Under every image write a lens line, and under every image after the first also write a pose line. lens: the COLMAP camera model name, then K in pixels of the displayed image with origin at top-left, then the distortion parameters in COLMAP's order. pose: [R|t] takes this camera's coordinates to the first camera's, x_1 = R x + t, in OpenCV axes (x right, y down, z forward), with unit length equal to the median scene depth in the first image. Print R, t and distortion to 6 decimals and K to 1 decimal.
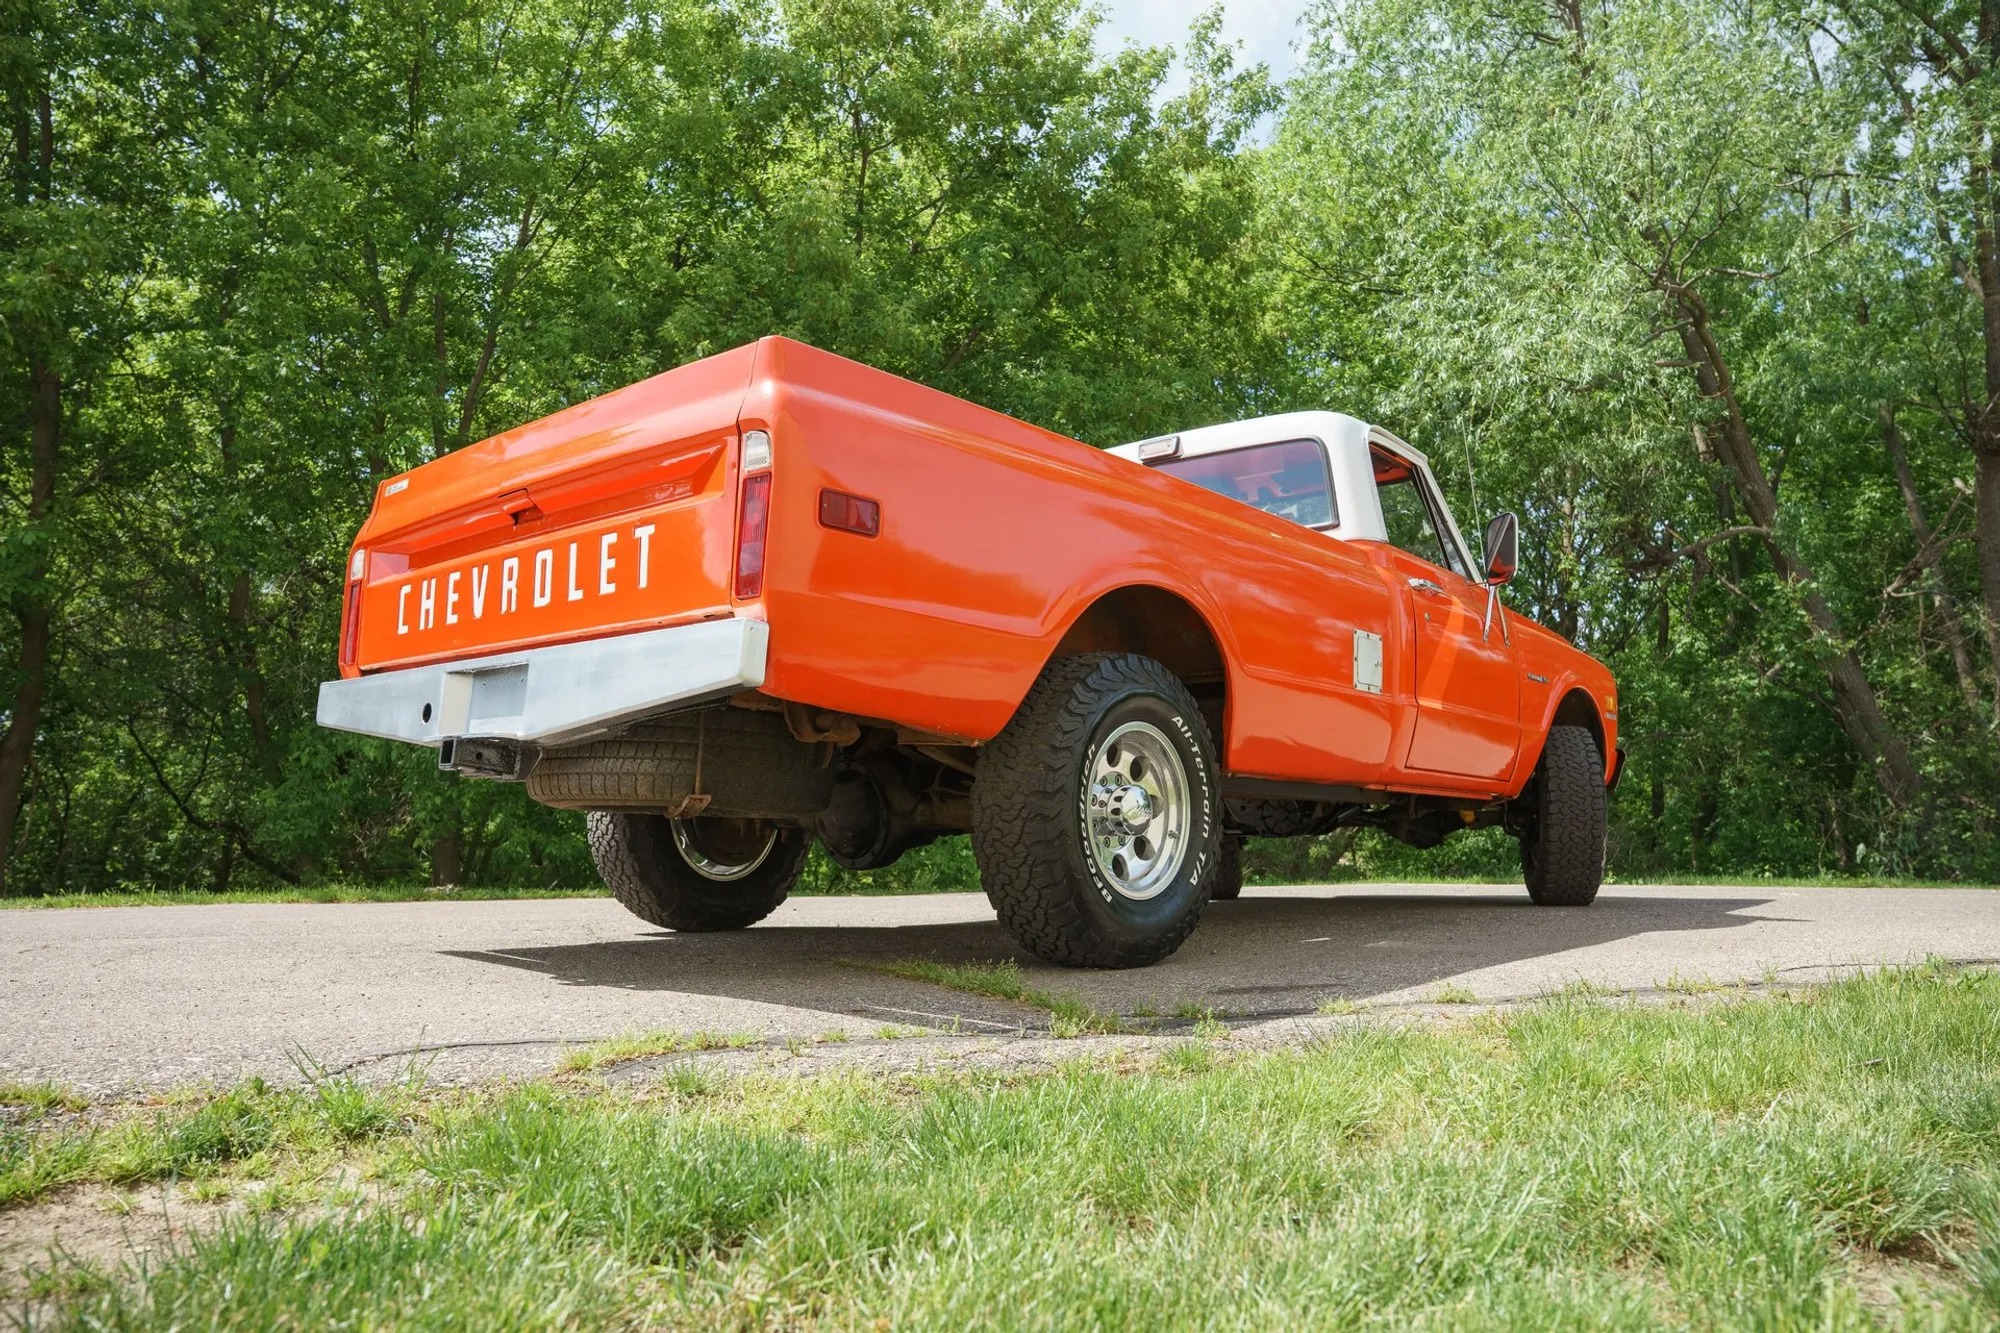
lens RADIAL K [[1367.3, 0, 1007.7], [0, 1367.3, 672.8], [0, 0, 1]] dist [-0.136468, 0.104078]
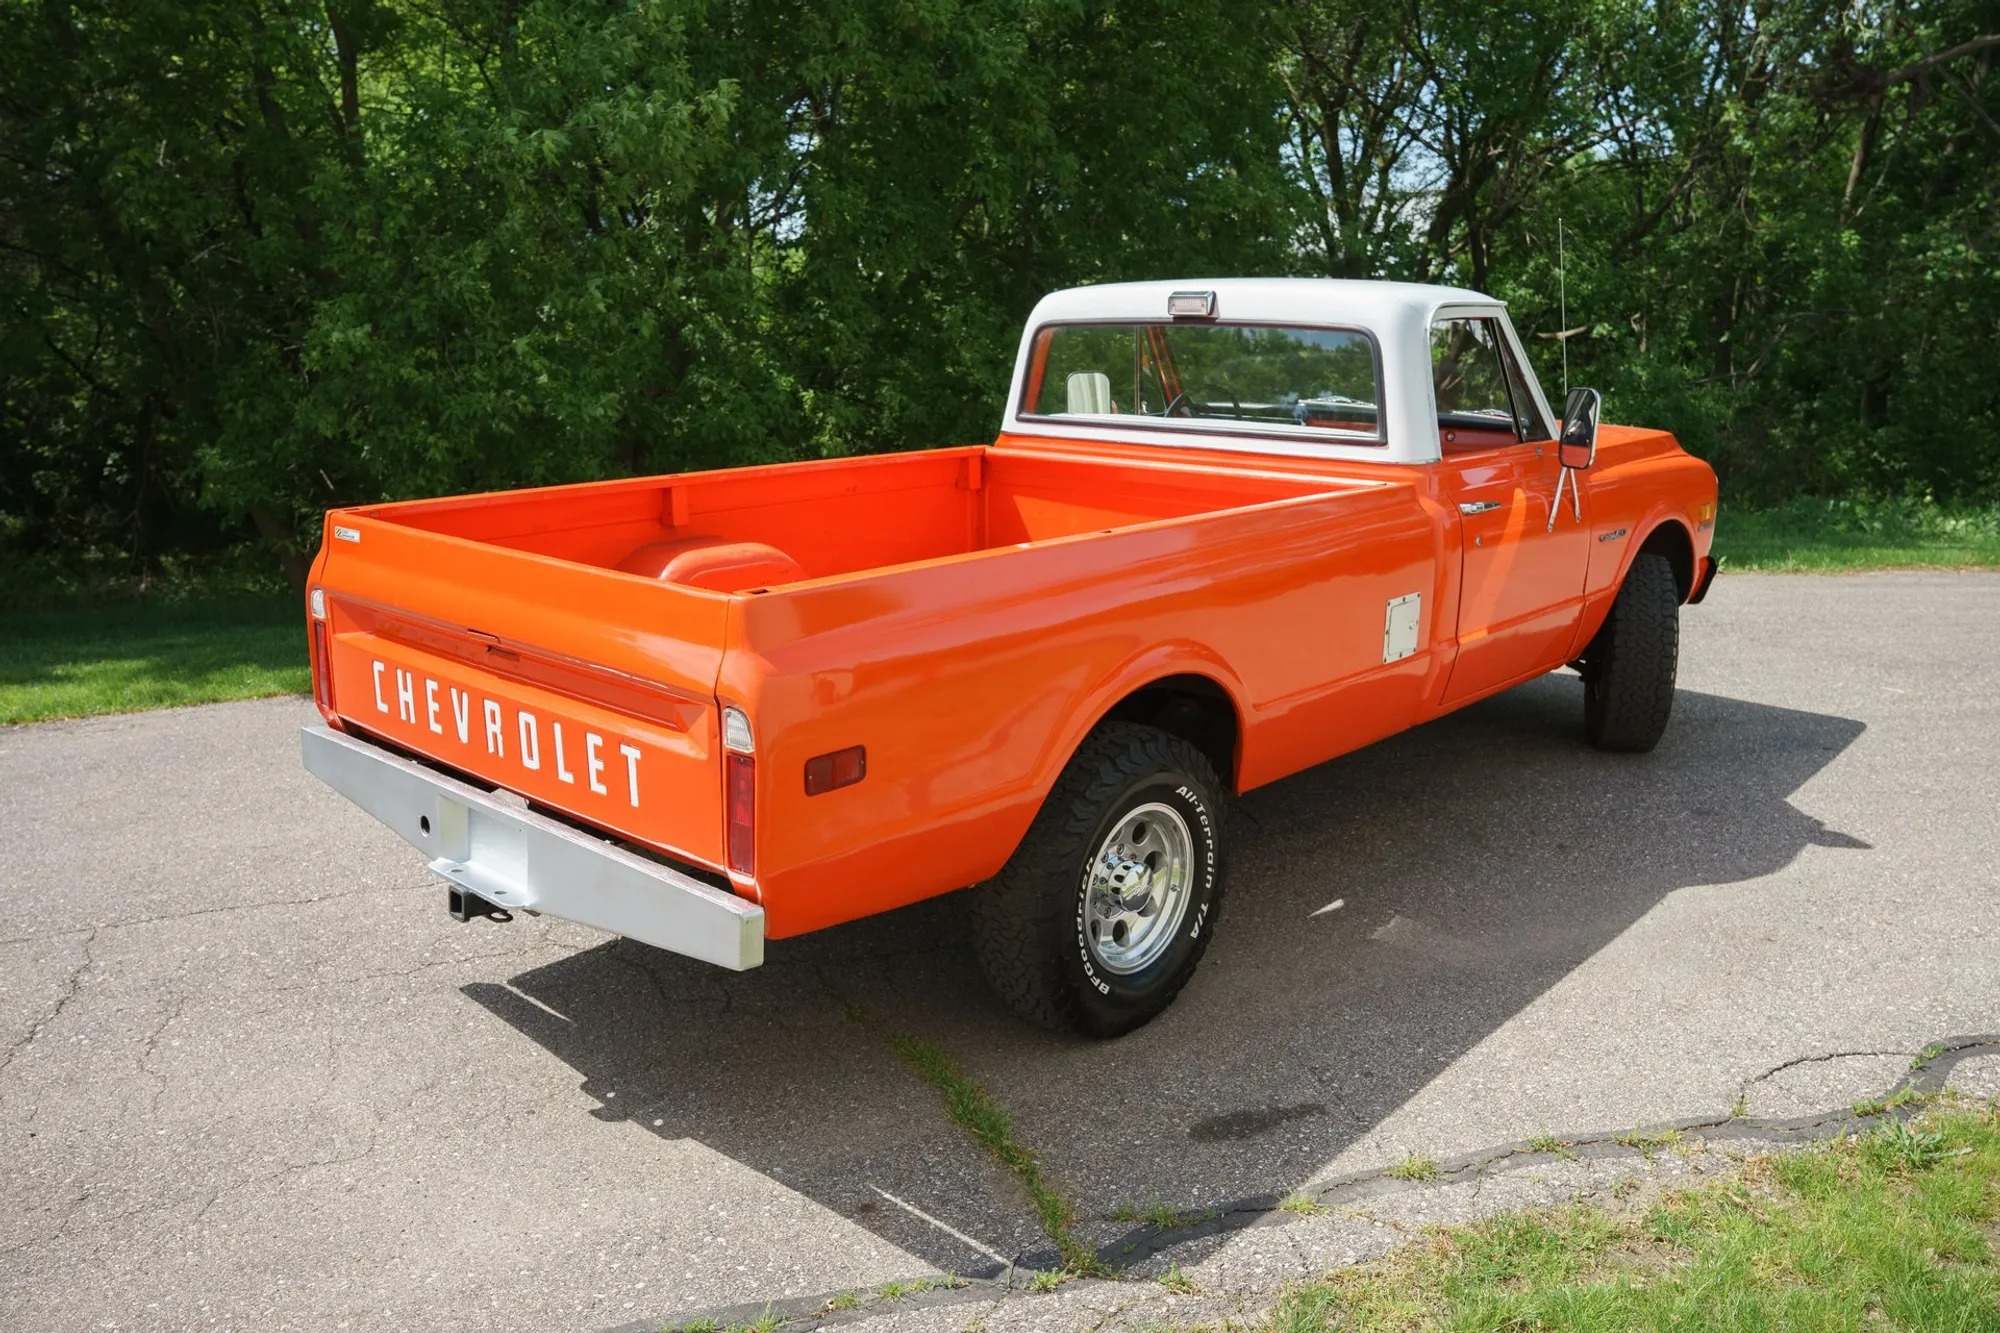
lens RADIAL K [[1590.7, 0, 1003.6], [0, 1590.7, 635.2], [0, 0, 1]] dist [-0.038222, -0.001170]
pose [[0.999309, -0.007259, -0.036460, 0.040736], [0.018904, 0.943707, 0.330243, -0.475008], [0.032010, -0.330704, 0.943191, -0.052013]]
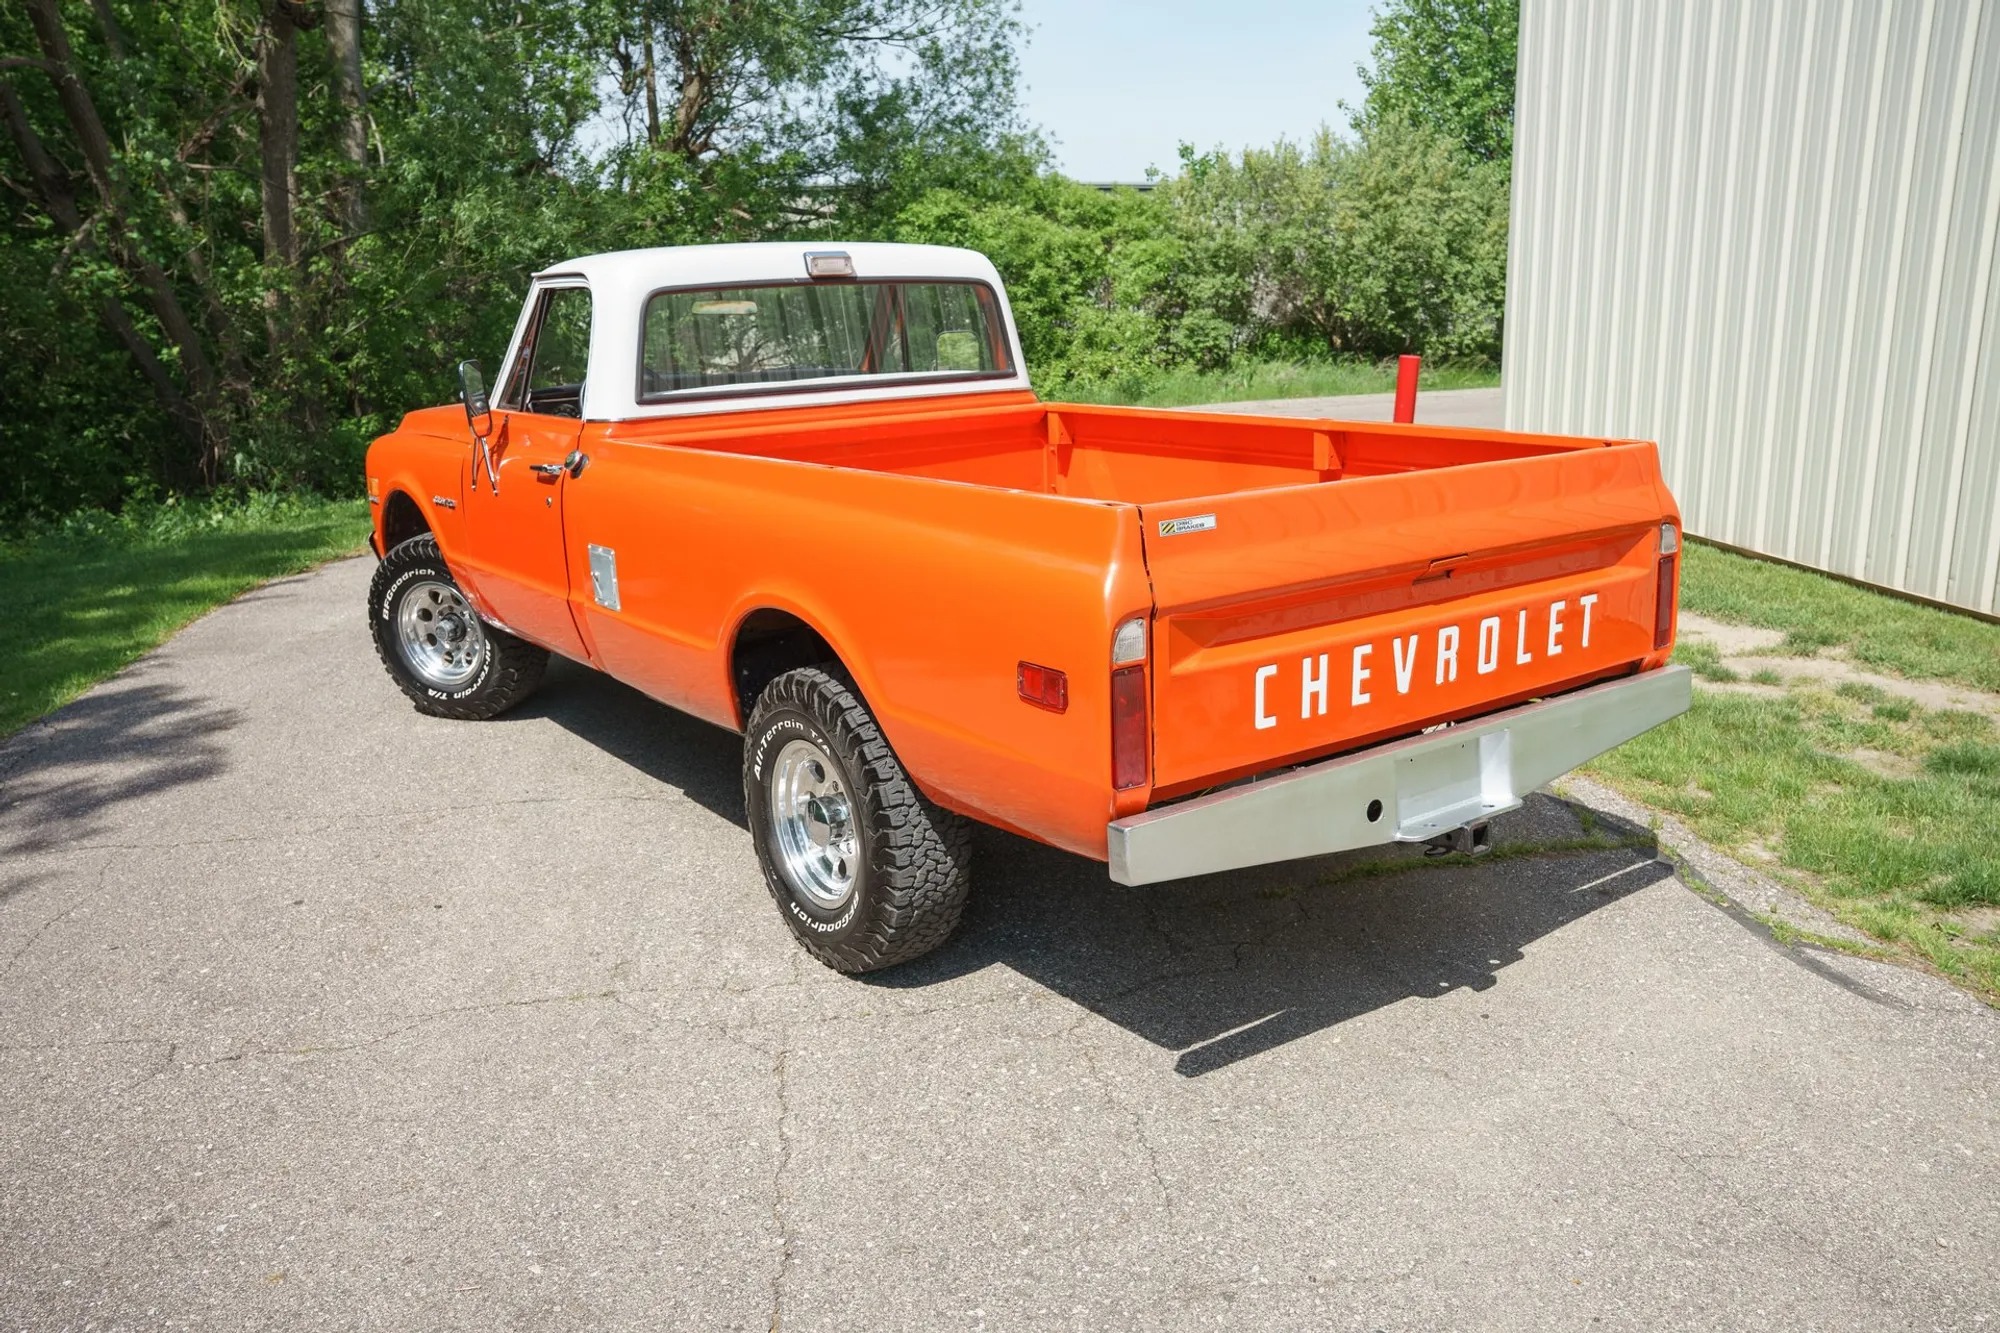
lens RADIAL K [[1590.7, 0, 1001.3], [0, 1590.7, 664.1], [0, 0, 1]] dist [-0.038222, -0.001170]
pose [[0.224617, -0.243574, 0.943514, -1.424812], [-0.086453, 0.959456, 0.268271, -0.315946], [-0.970604, -0.141828, 0.194453, 1.025933]]
